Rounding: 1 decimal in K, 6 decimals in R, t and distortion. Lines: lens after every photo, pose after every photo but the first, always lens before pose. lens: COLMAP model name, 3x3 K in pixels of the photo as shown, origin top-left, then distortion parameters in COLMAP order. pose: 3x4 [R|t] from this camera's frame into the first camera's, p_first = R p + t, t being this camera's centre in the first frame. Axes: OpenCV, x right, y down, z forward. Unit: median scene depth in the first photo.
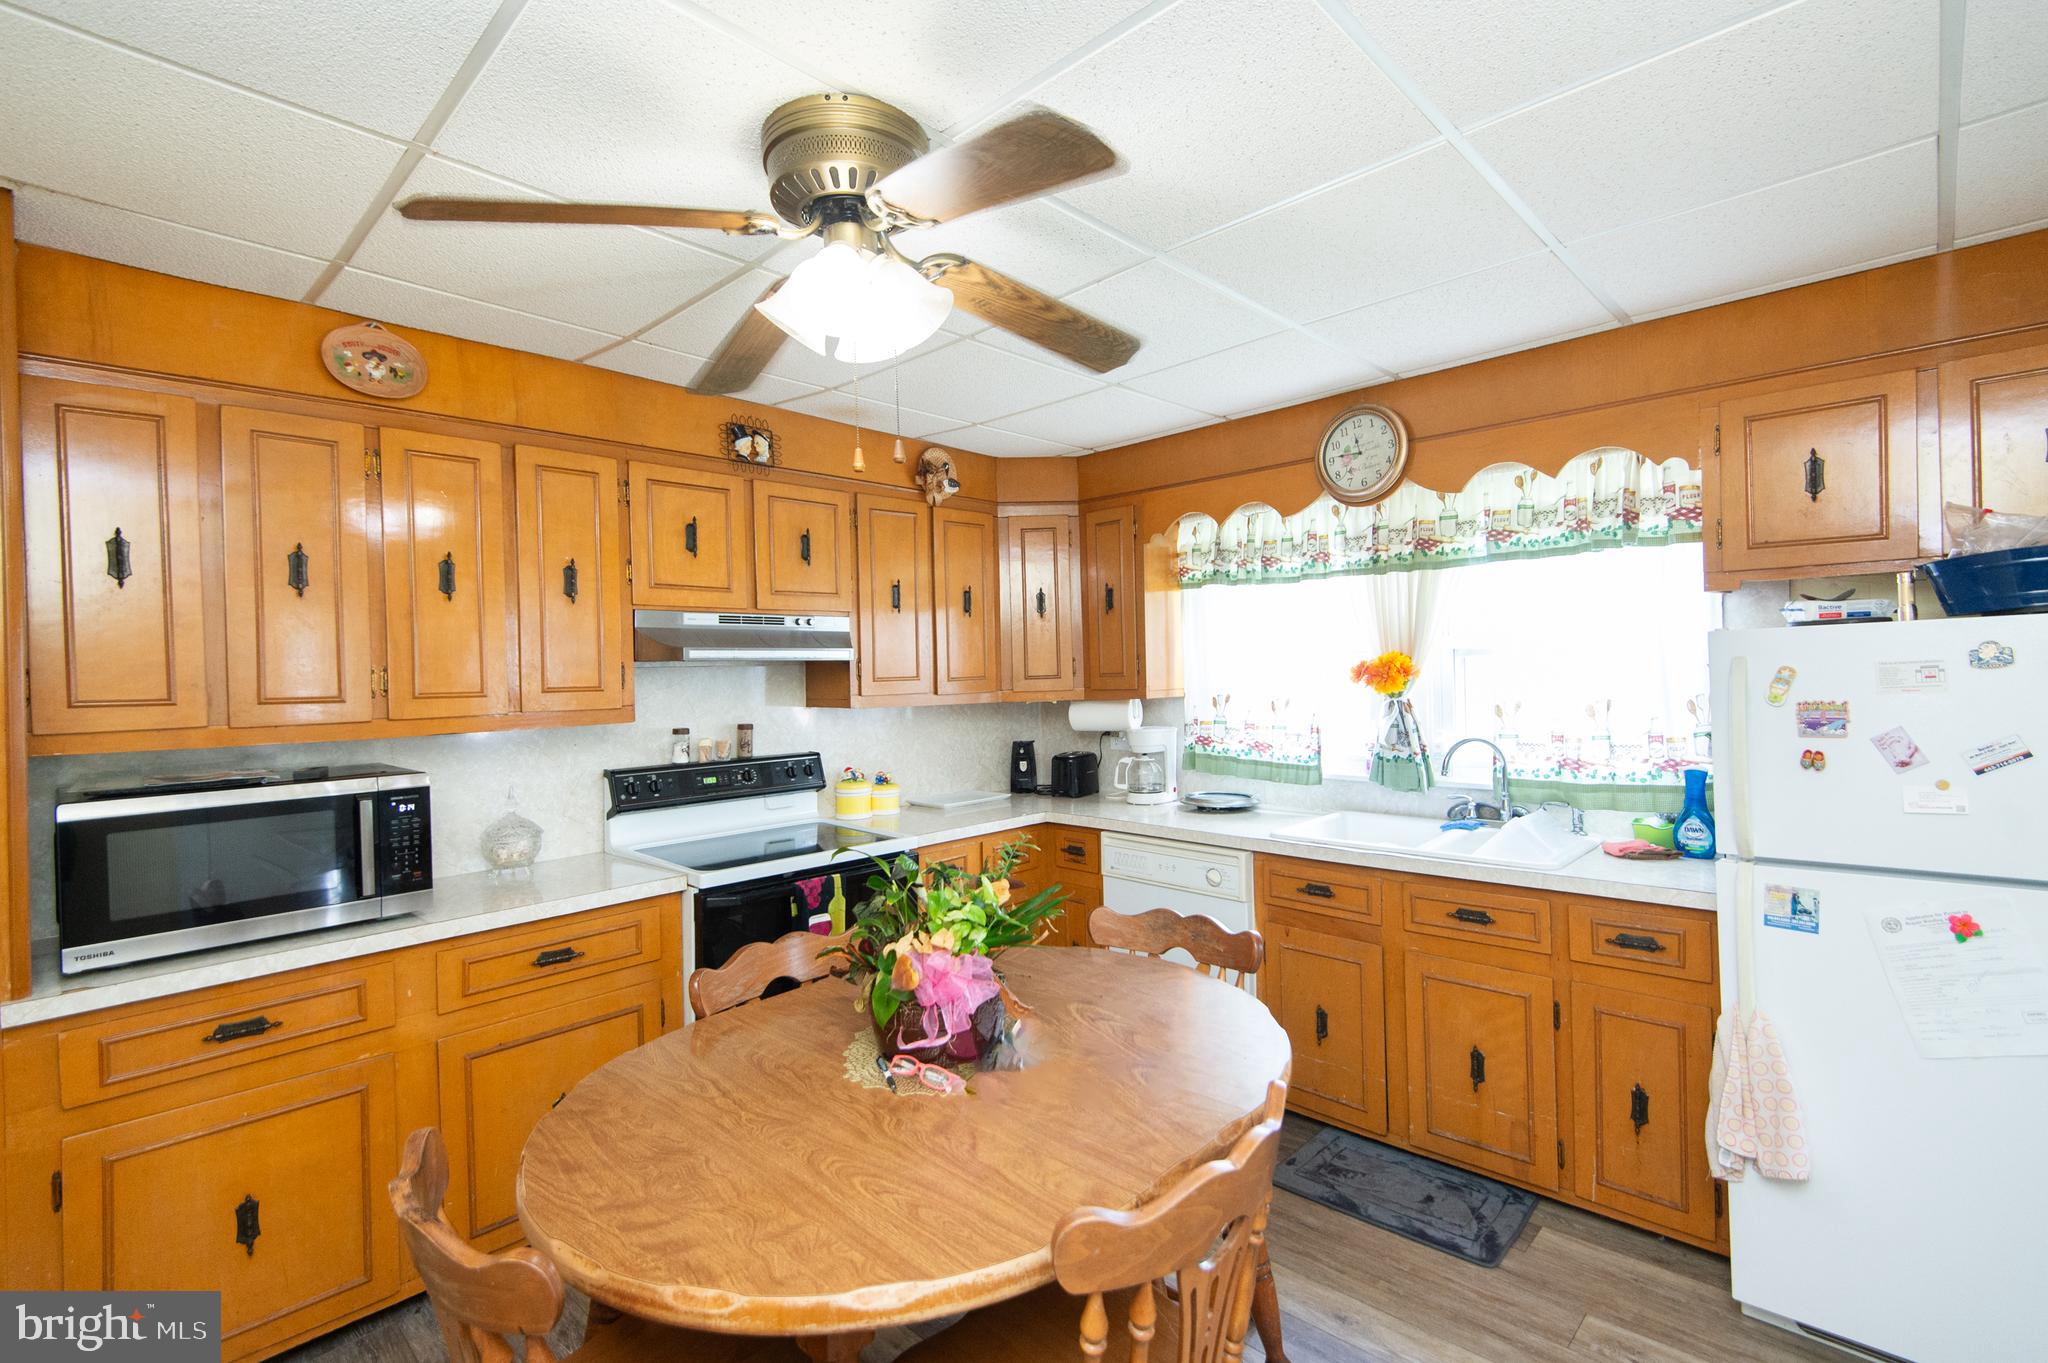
lens RADIAL K [[919.1, 0, 1031.2], [0, 919.1, 677.7], [0, 0, 1]] dist [0.029074, -0.017295]
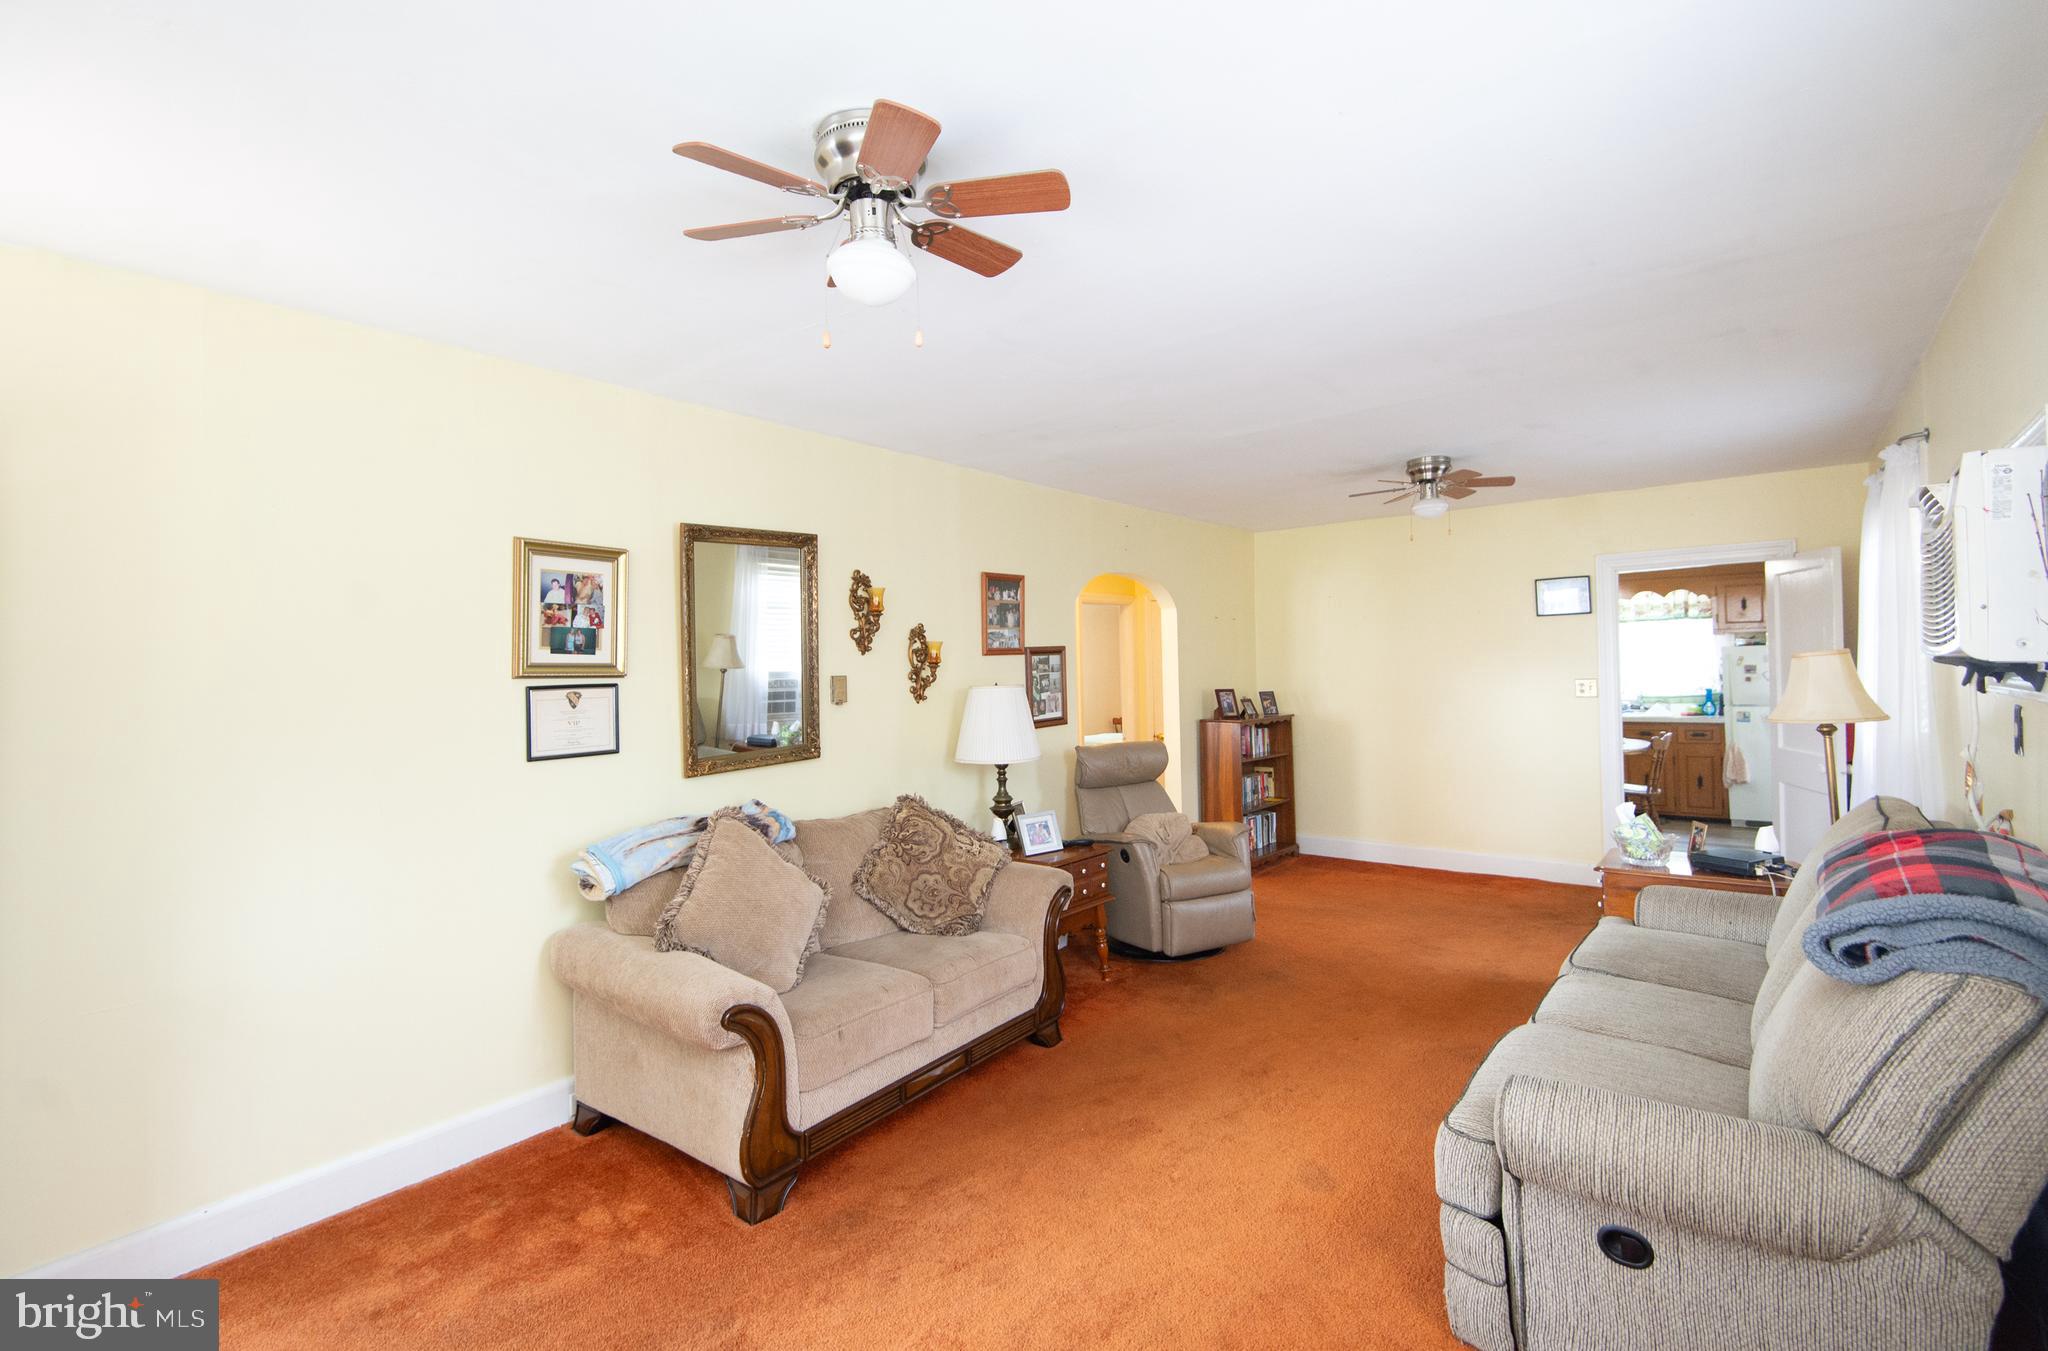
lens RADIAL K [[948.2, 0, 1013.0], [0, 948.2, 654.5], [0, 0, 1]] dist [0.051315, -0.027971]
pose [[0.994650, 0.011727, 0.102639, -1.413306], [-0.009036, 0.999604, -0.026649, 0.061941], [-0.102911, 0.025579, 0.994362, -1.456450]]
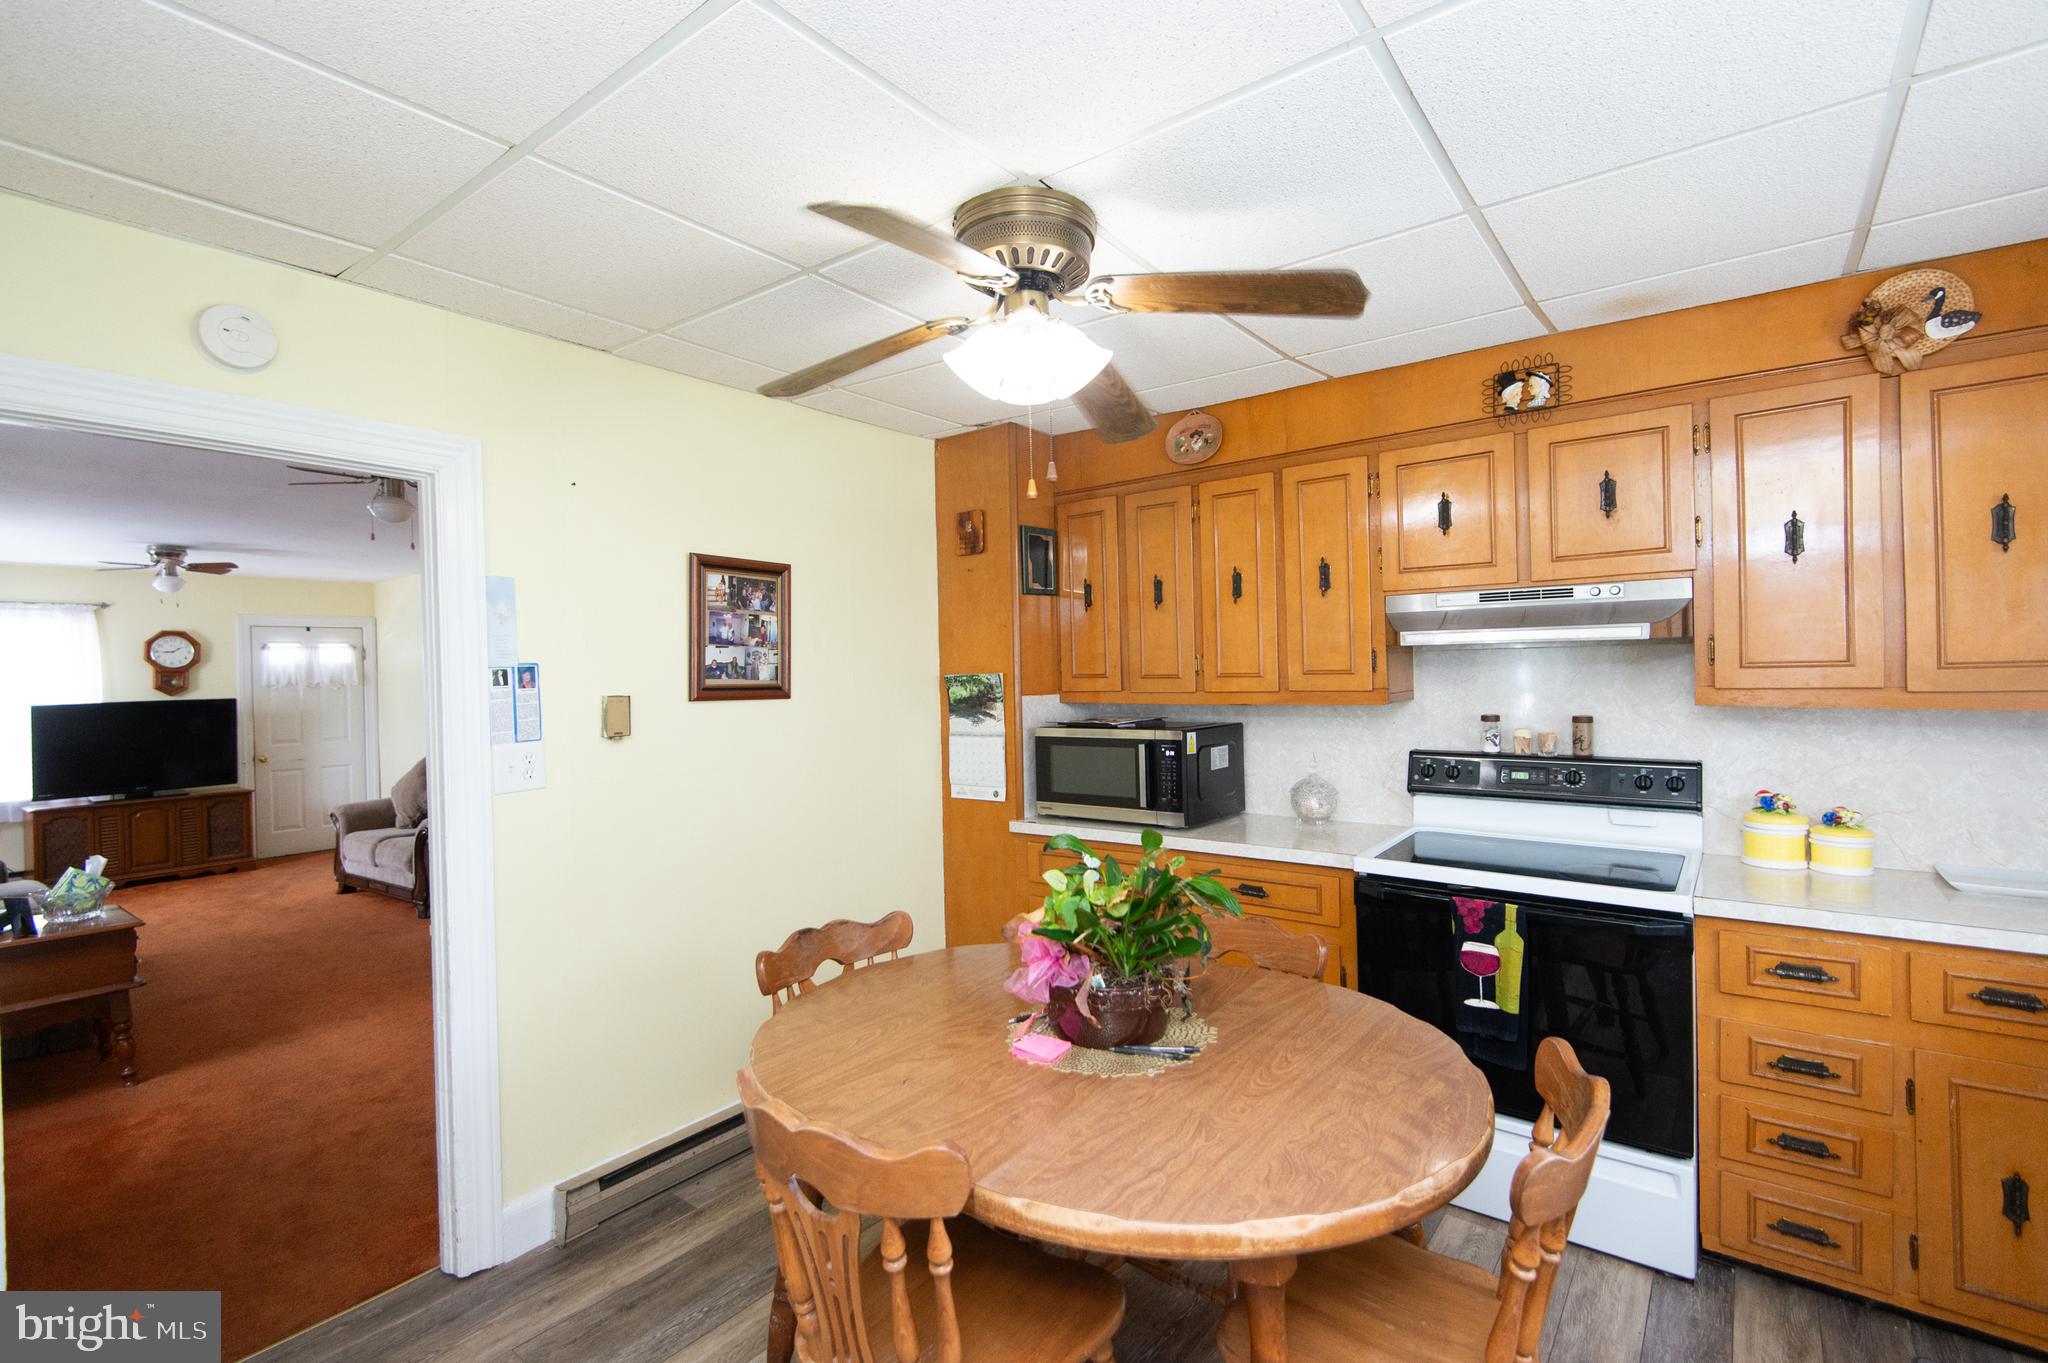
lens RADIAL K [[919.1, 0, 1031.2], [0, 919.1, 677.7], [0, 0, 1]] dist [0.029074, -0.017295]
pose [[0.116480, 0.030034, -0.992739, 0.561915], [0.009687, 0.999461, 0.031374, -0.018930], [0.993146, -0.013271, 0.116126, 0.490516]]
